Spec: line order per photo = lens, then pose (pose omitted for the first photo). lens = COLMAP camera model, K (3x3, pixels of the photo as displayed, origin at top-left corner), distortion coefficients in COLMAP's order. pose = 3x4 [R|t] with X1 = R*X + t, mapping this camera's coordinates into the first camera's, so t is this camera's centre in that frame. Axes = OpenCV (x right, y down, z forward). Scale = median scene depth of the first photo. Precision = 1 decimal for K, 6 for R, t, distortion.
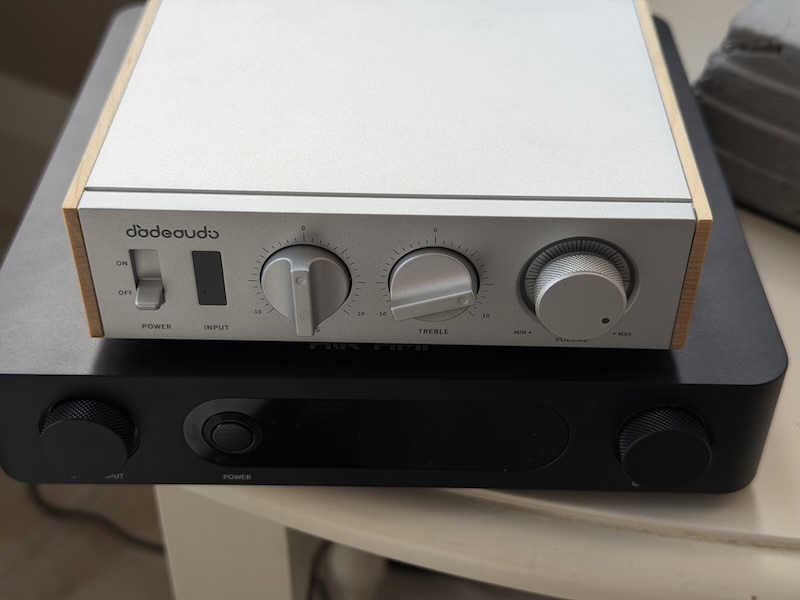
lens RADIAL K [[1127.9, 0, 400.0], [0, 1127.9, 300.0], [0, 0, 1]] dist [0.017815, 0.032597]
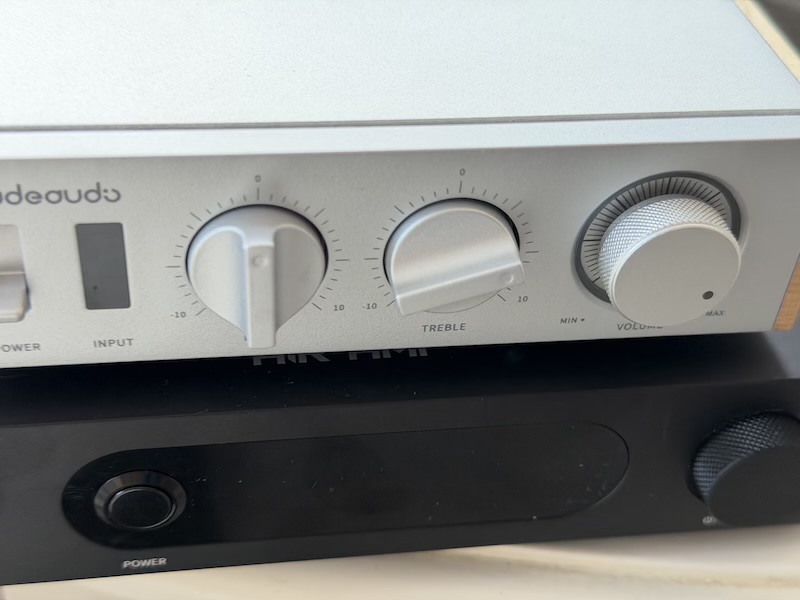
lens RADIAL K [[1227.6, 0, 400.0], [0, 1227.6, 300.0], [0, 0, 1]] dist [0.033343, 0.023613]
pose [[0.986557, -0.061049, 0.151584, -0.111741], [0.059812, 0.998129, 0.012715, 0.000586], [-0.152076, -0.003477, 0.988363, 0.295947]]
